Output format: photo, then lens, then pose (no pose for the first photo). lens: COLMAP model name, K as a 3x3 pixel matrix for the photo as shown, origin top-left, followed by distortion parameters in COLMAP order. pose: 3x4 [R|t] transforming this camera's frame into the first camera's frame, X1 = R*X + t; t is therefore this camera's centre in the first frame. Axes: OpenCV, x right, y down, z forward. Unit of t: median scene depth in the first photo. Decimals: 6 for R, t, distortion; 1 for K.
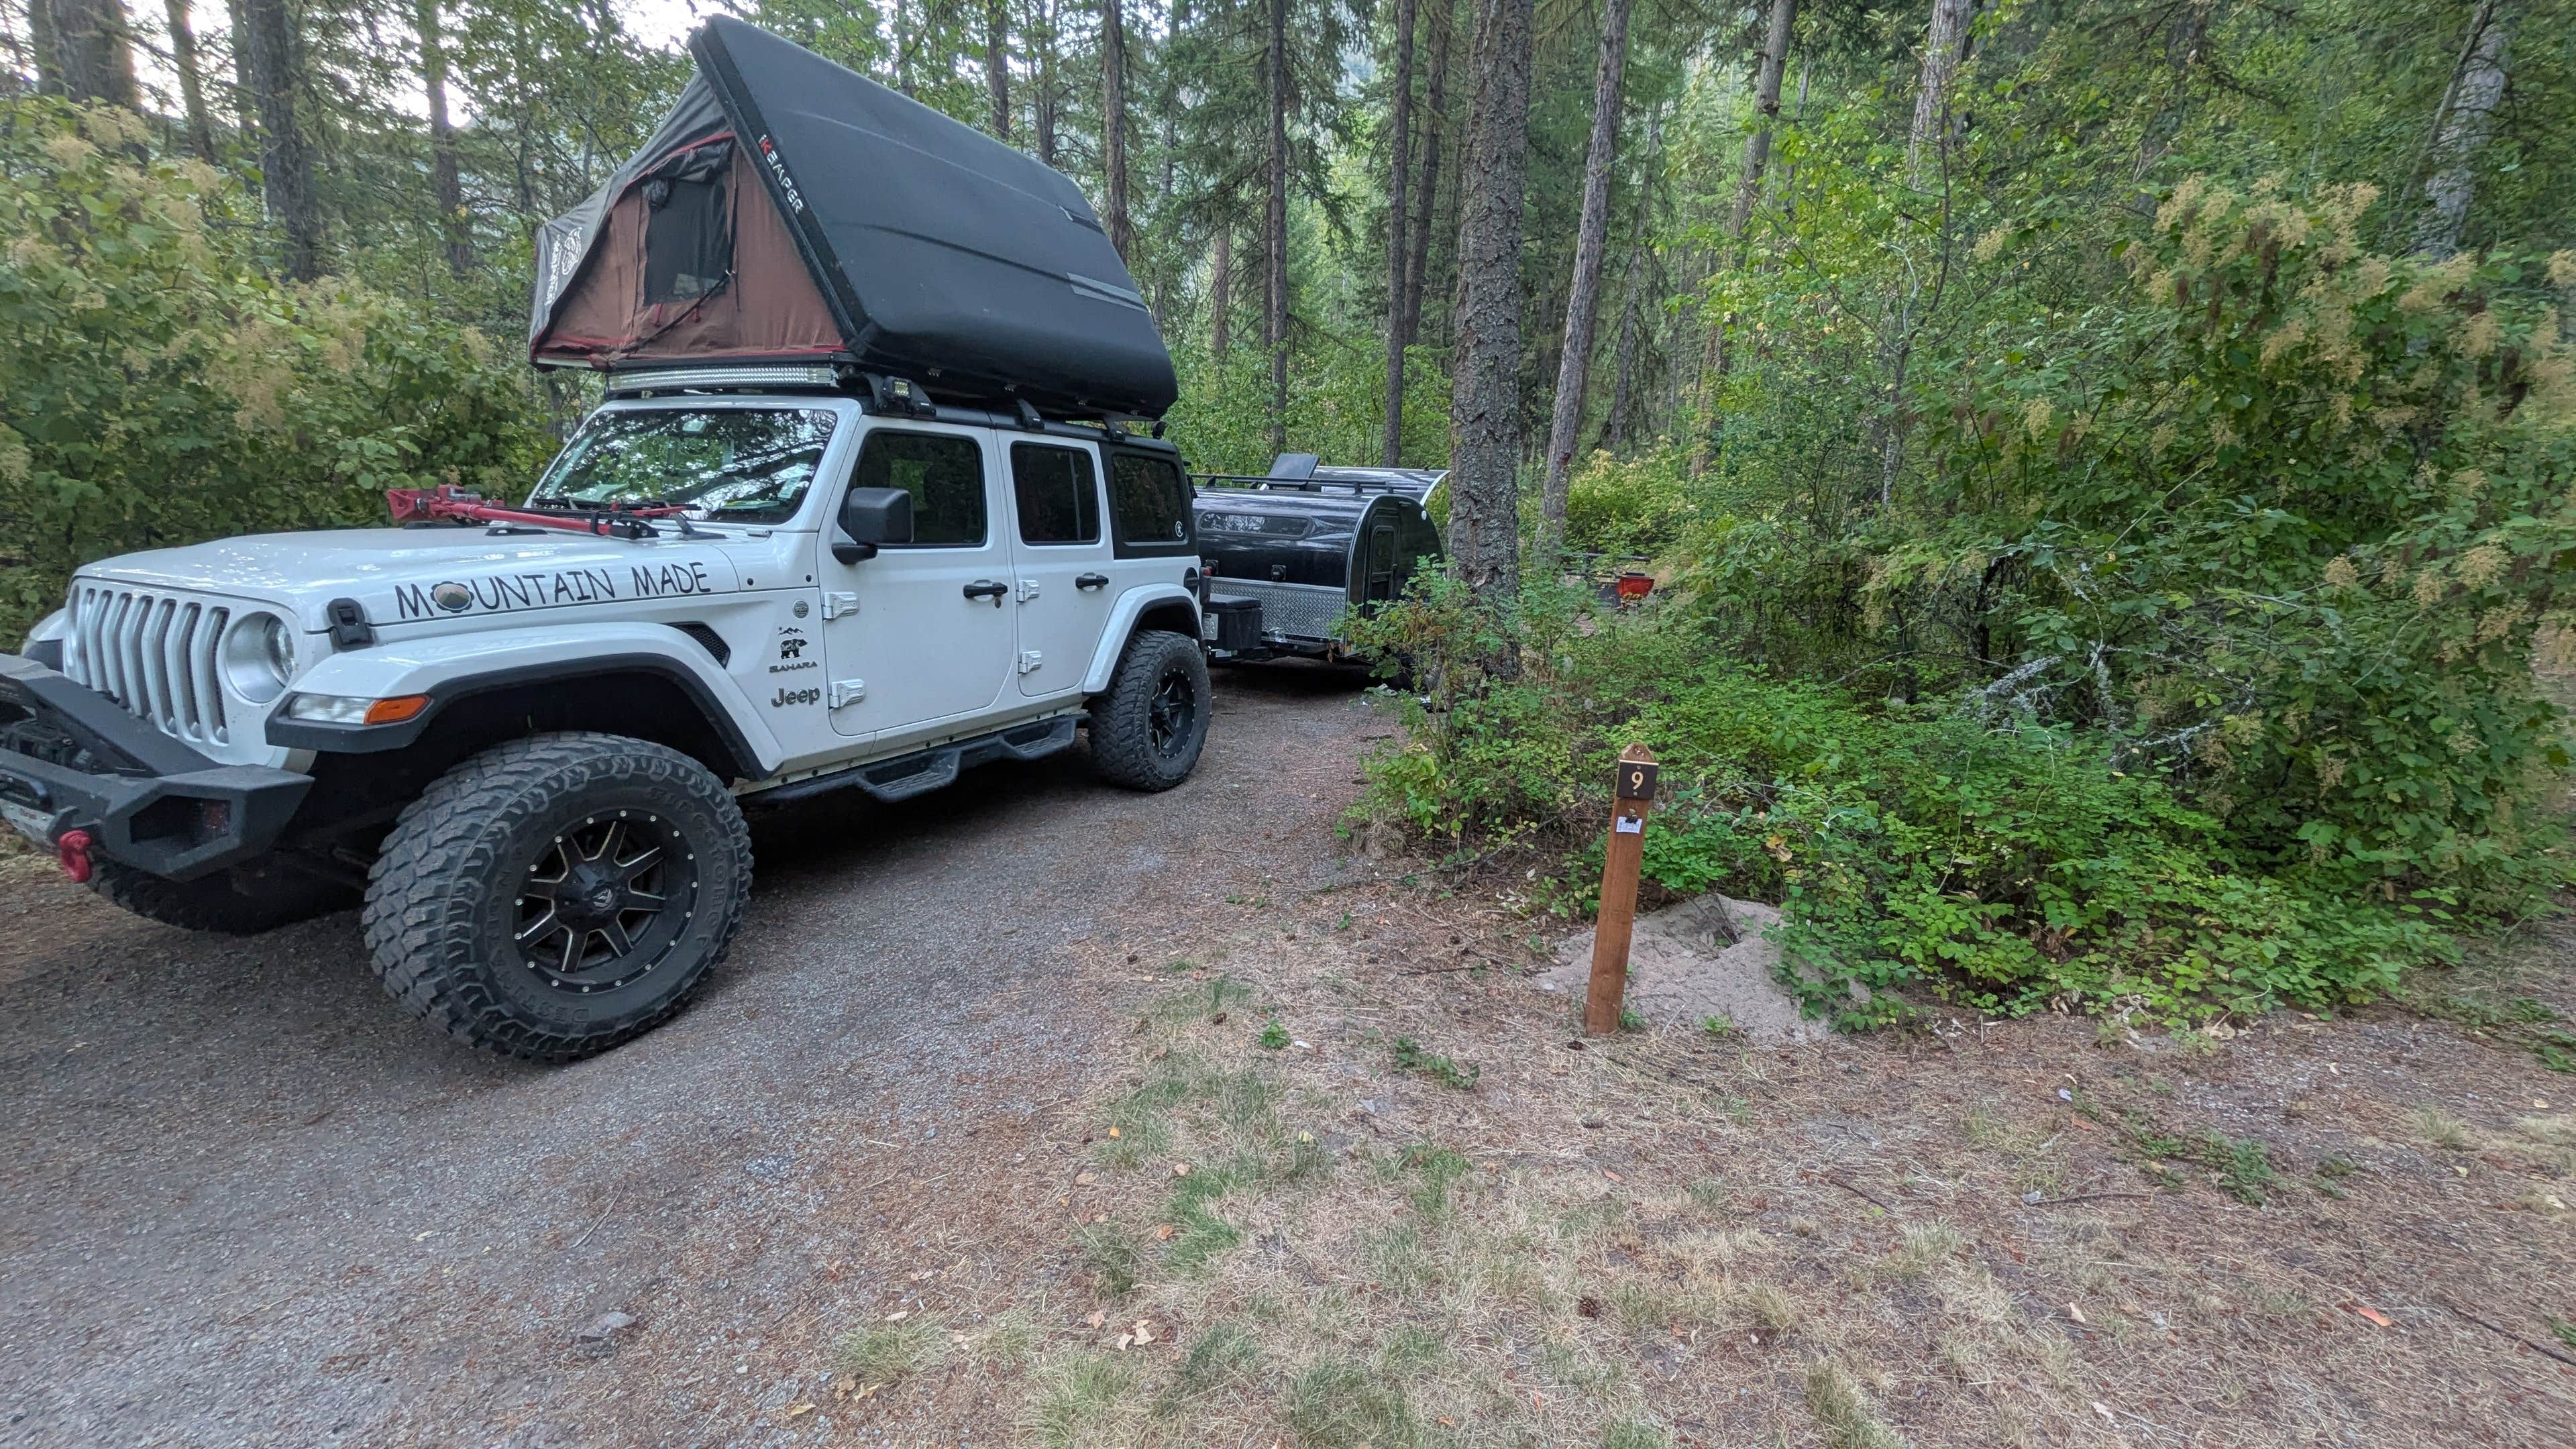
lens RADIAL K [[1039.5, 0, 1287.2], [0, 1039.5, 731.0], [0, 0, 1]] dist [-0.003570, -0.000040]
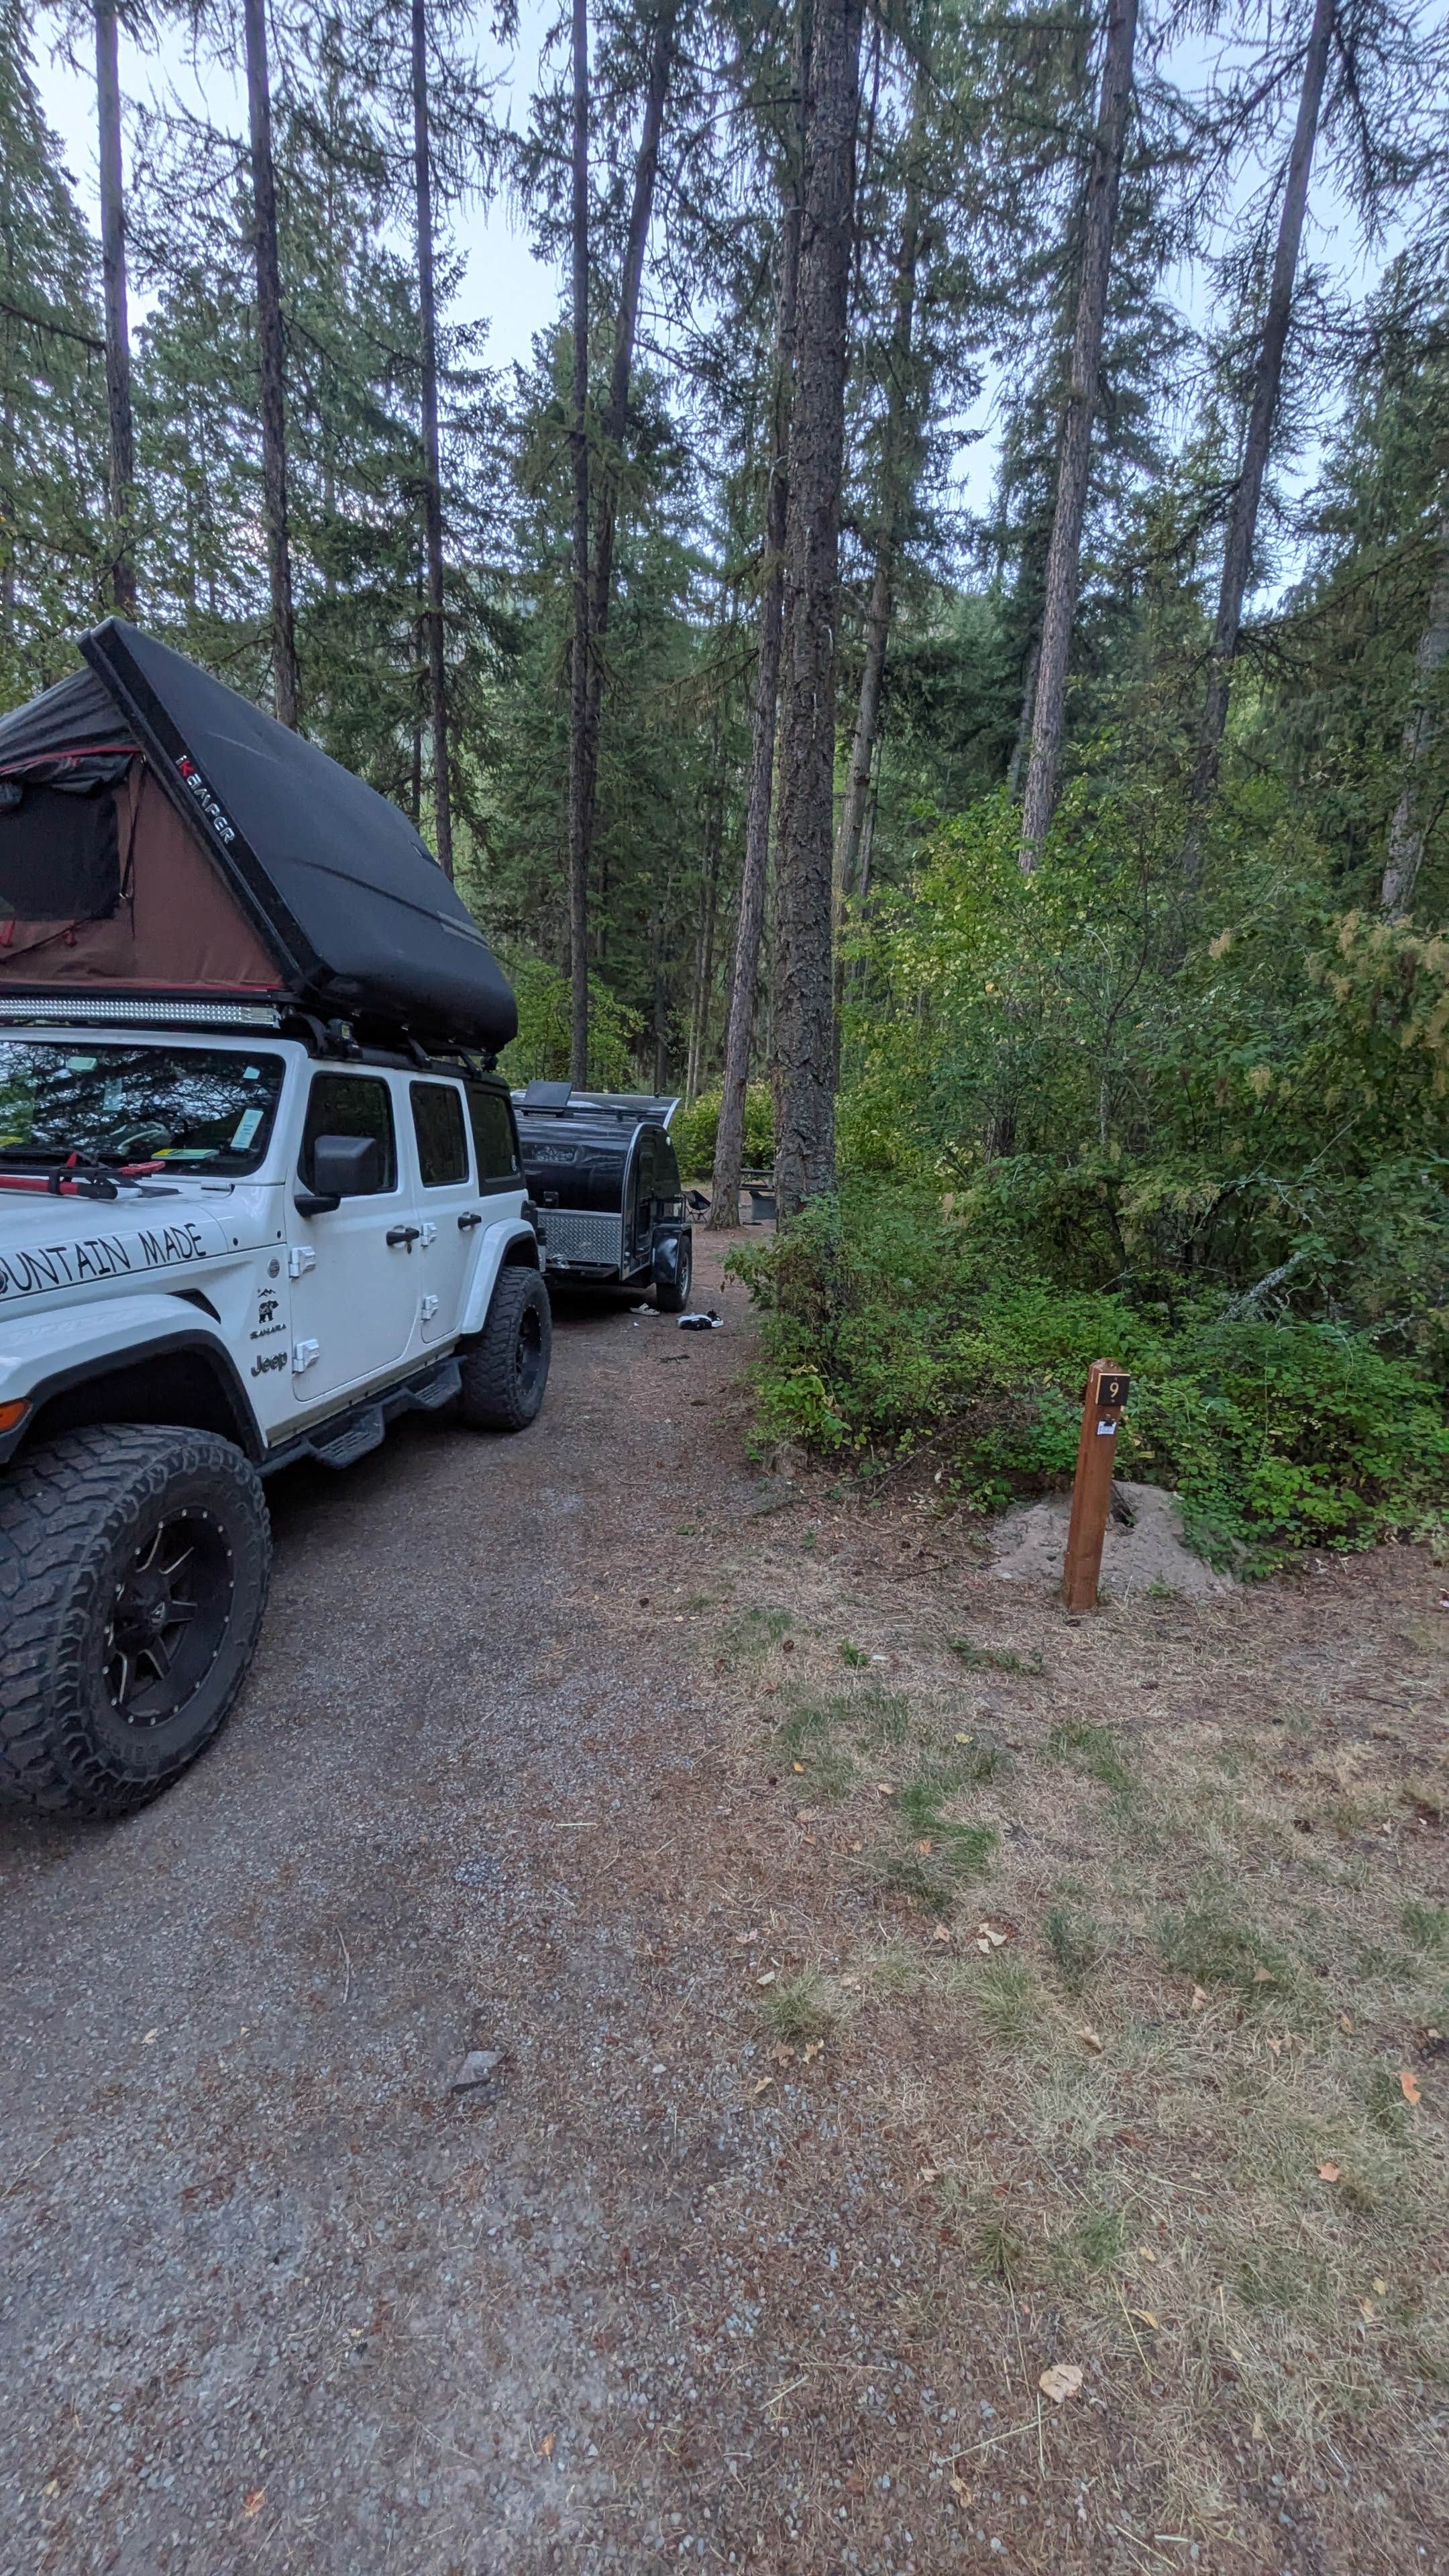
lens RADIAL K [[1039.5, 0, 720.9], [0, 1039.5, 1281.3], [0, 0, 1]] dist [-0.003570, -0.000040]
pose [[0.947168, -0.040538, 0.318164, -0.369491], [0.057637, 0.997345, -0.044509, -0.040062], [-0.315515, 0.060495, 0.946990, 0.002602]]
